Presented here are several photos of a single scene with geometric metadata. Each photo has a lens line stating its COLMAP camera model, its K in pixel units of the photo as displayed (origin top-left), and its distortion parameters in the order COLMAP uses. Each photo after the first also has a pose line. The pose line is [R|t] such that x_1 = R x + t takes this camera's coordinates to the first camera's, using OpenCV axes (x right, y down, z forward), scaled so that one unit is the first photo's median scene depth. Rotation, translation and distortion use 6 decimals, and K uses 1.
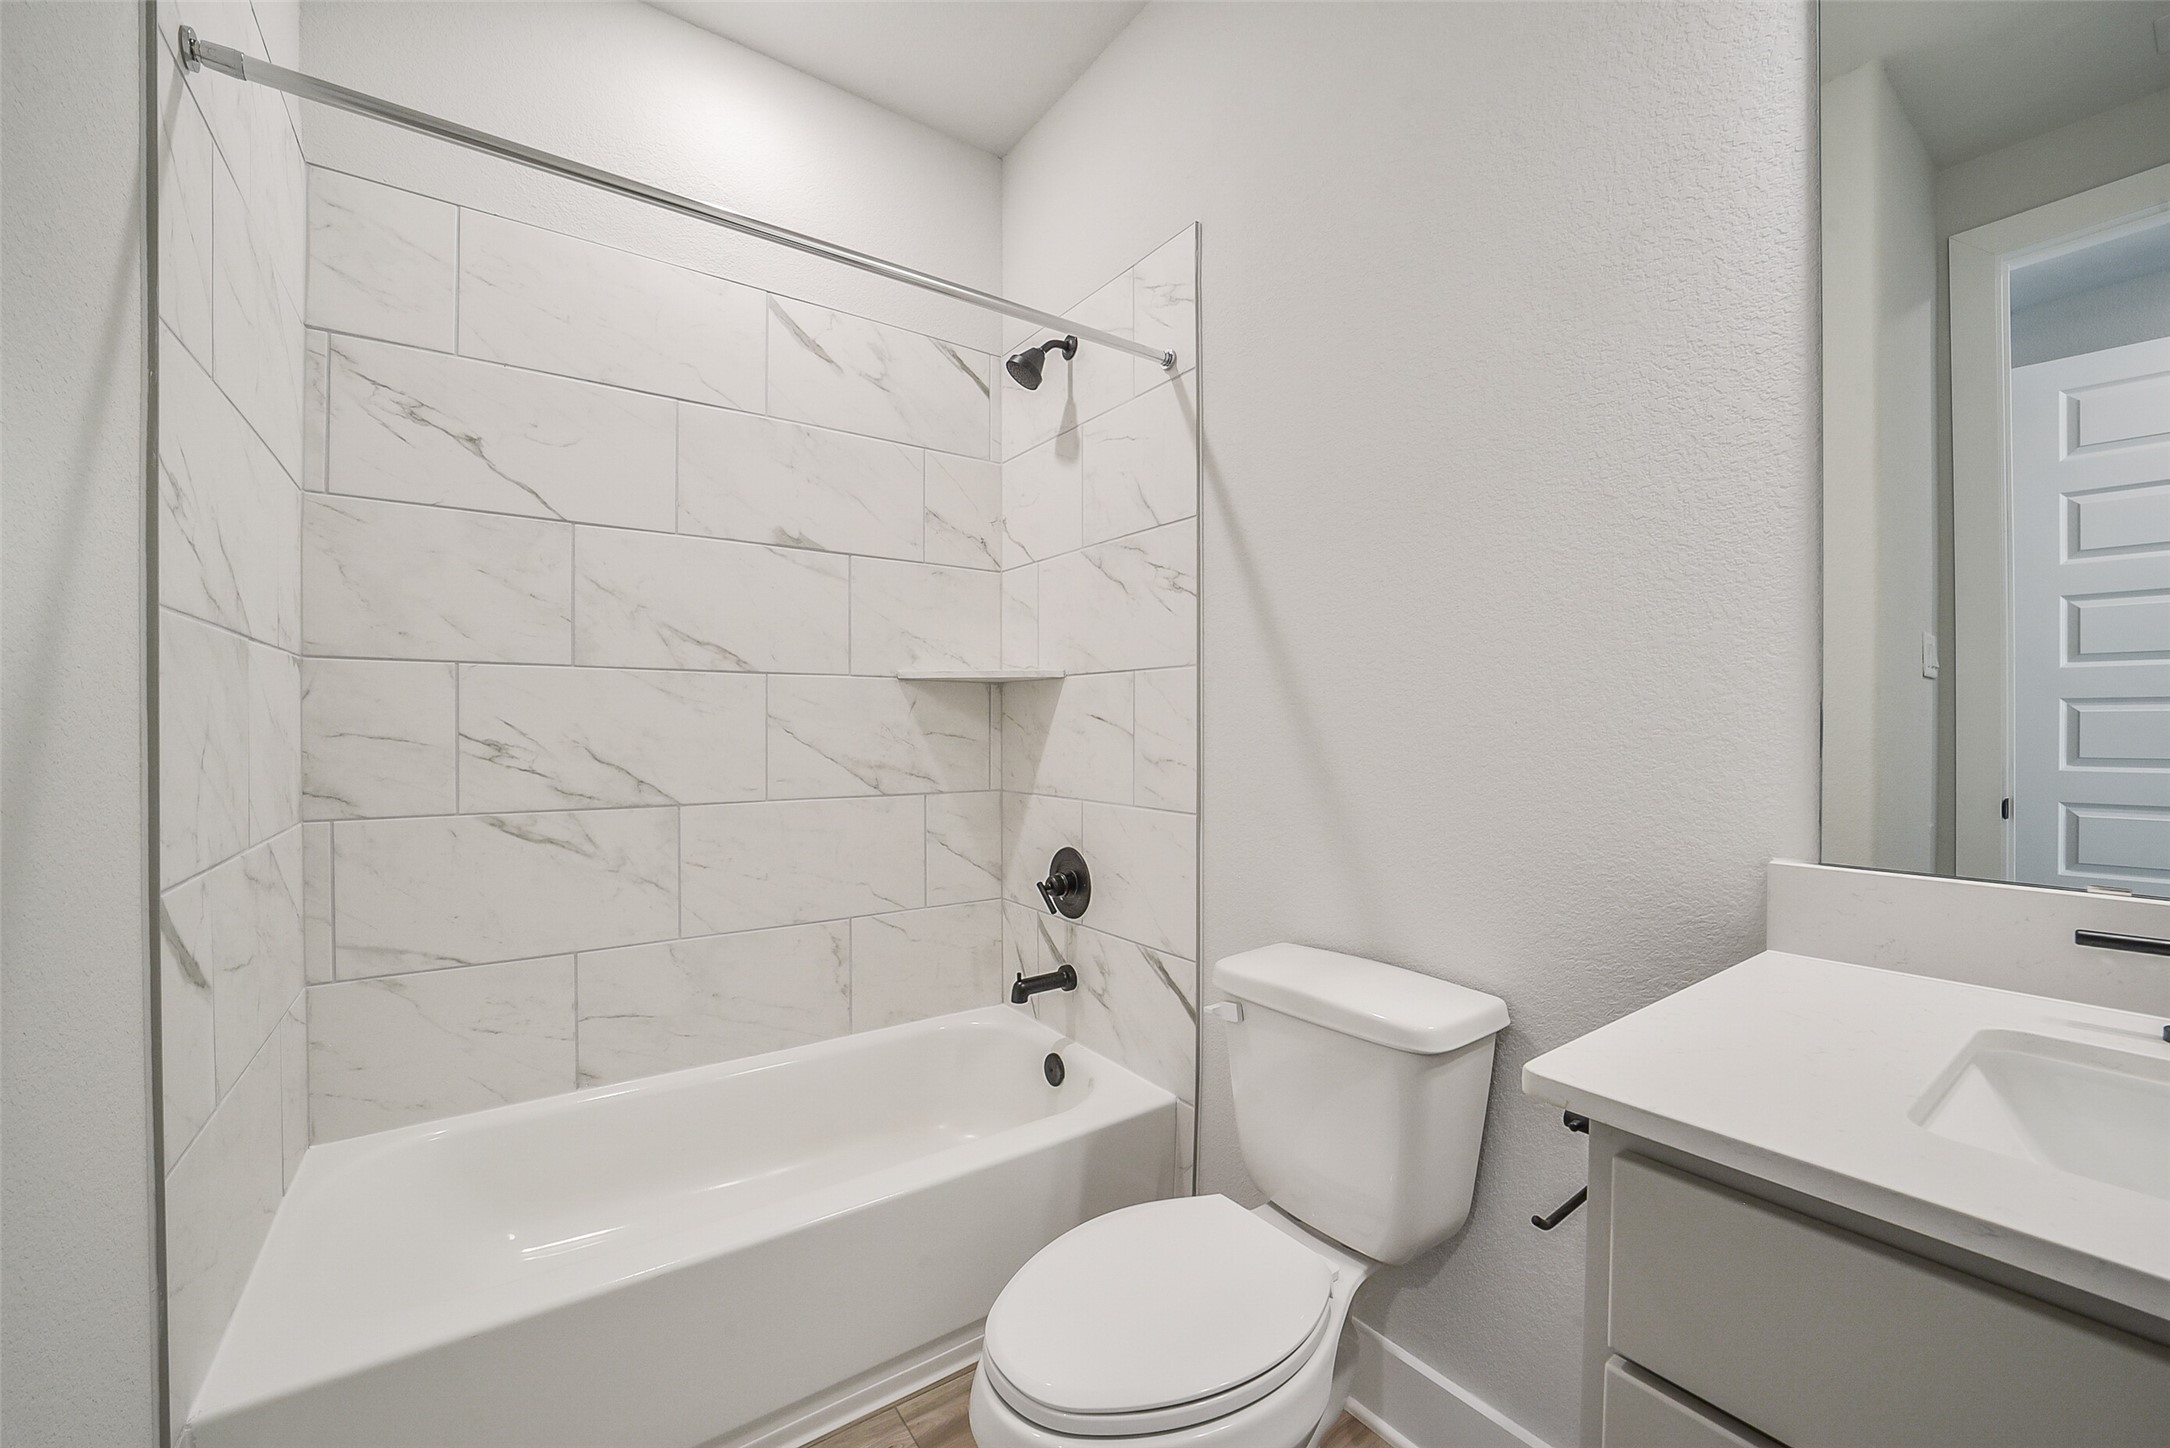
lens RADIAL K [[844.4, 0, 1085.4], [0, 844.4, 732.4], [0, 0, 1]] dist [-0.039775, 0.009724]
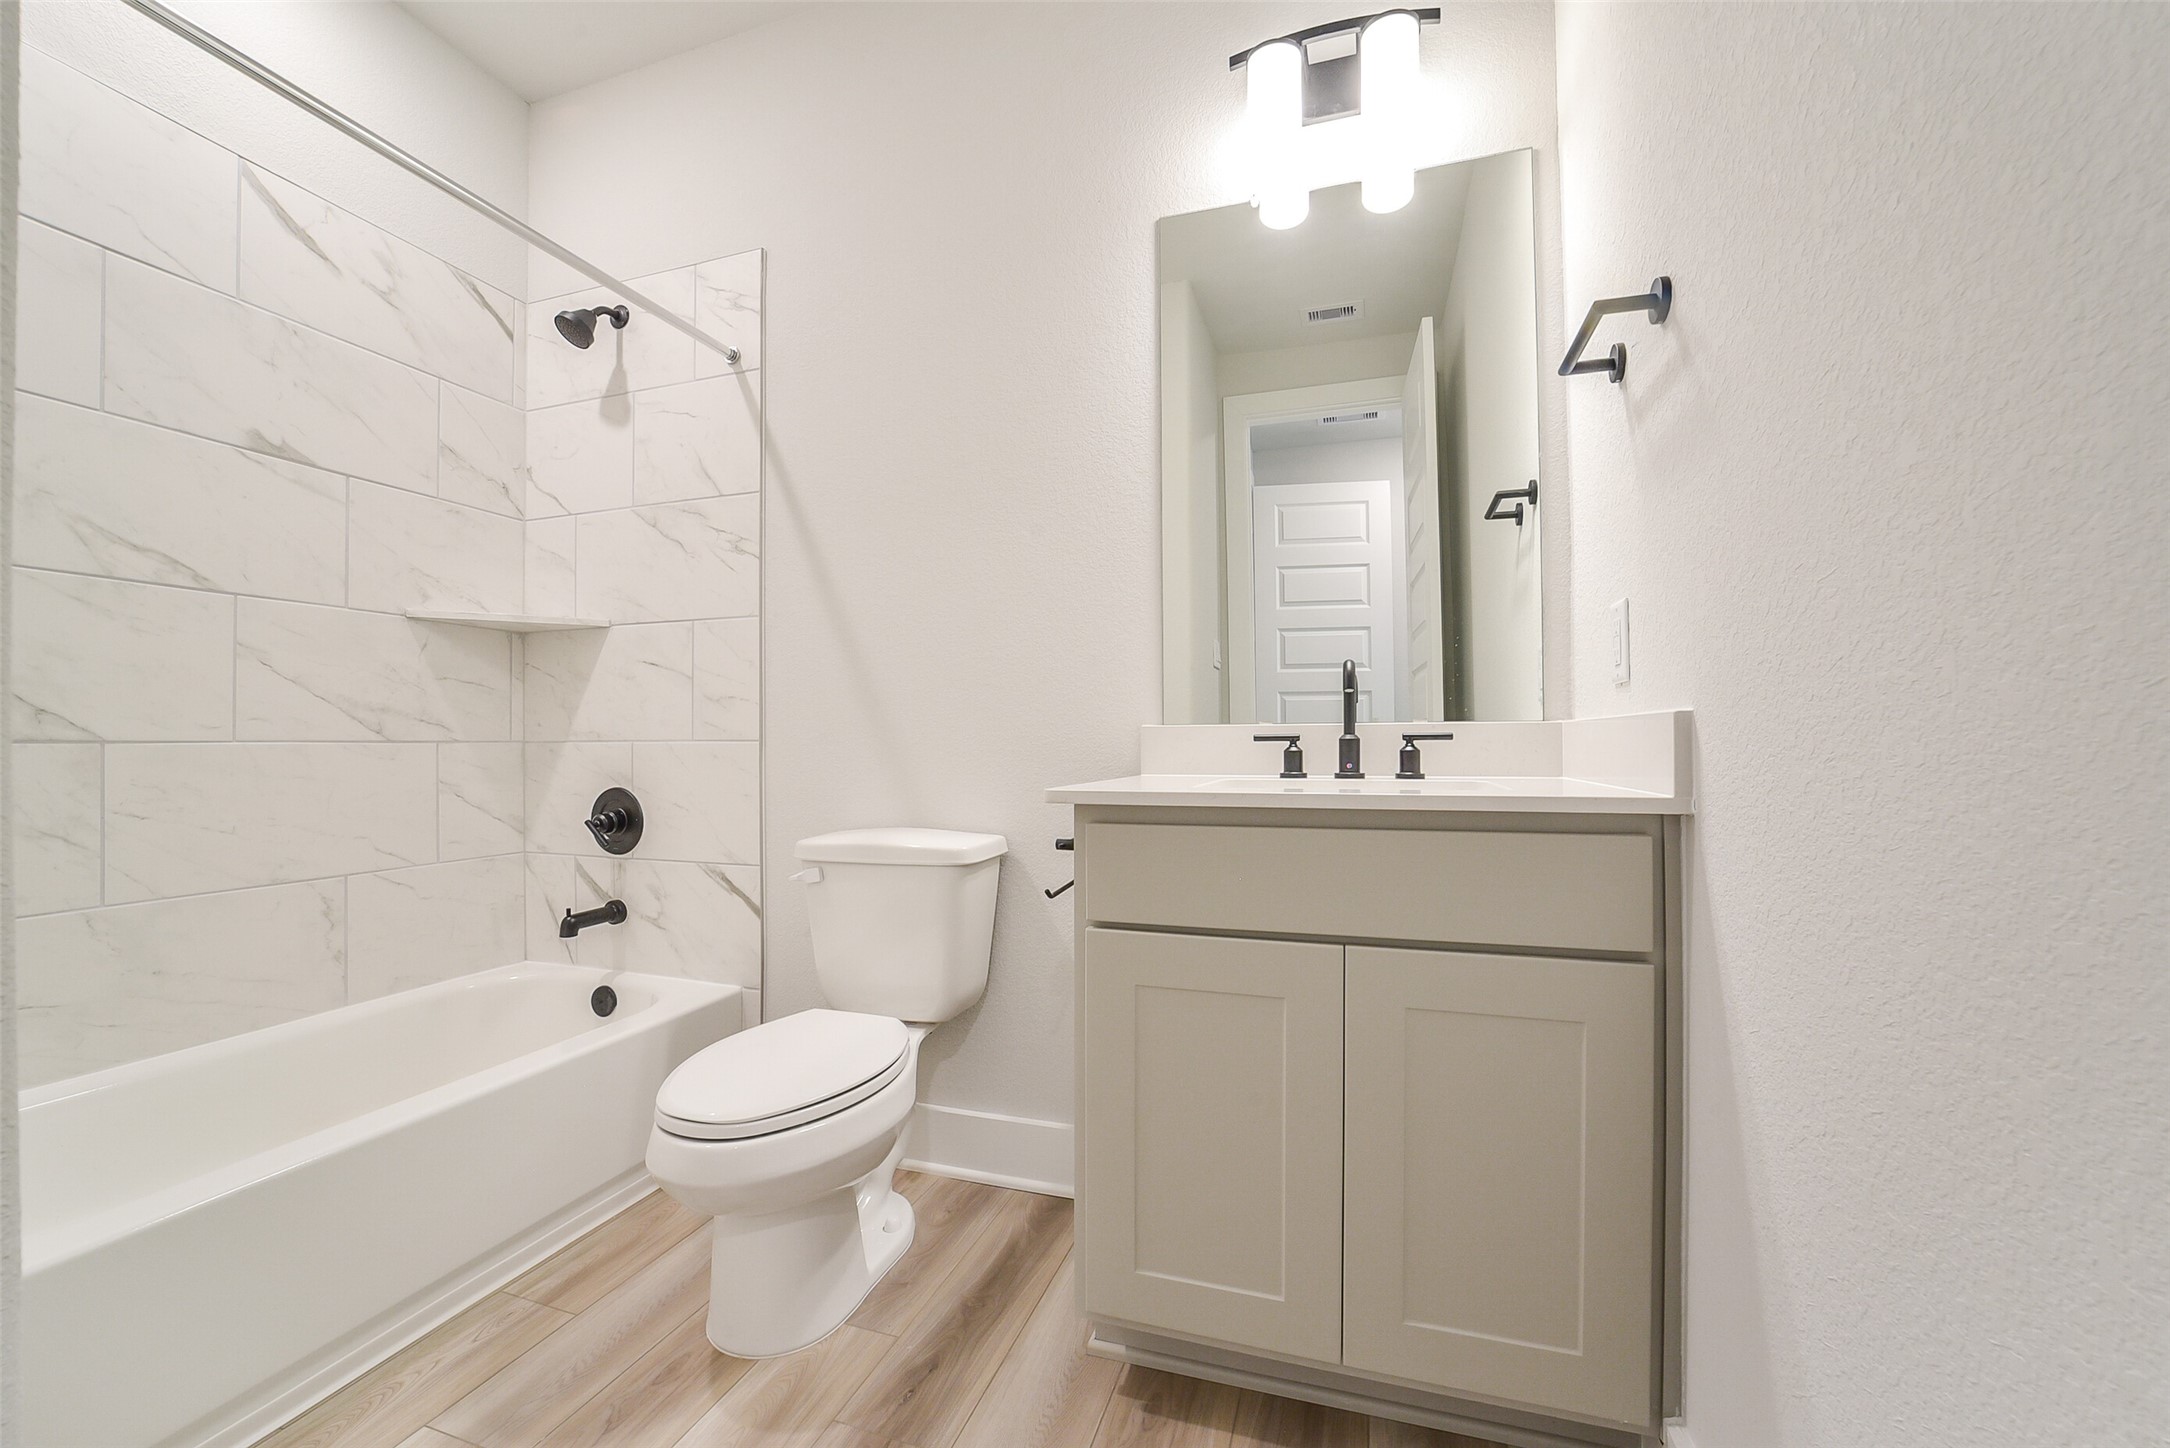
lens RADIAL K [[849.7, 0, 1086.8], [0, 849.7, 737.5], [0, 0, 1]] dist [-0.038257, 0.009343]
pose [[0.803782, -0.000897, 0.594923, -0.177186], [0.010192, 0.999873, -0.012262, 0.095767], [-0.594837, 0.015919, 0.803689, -0.201627]]
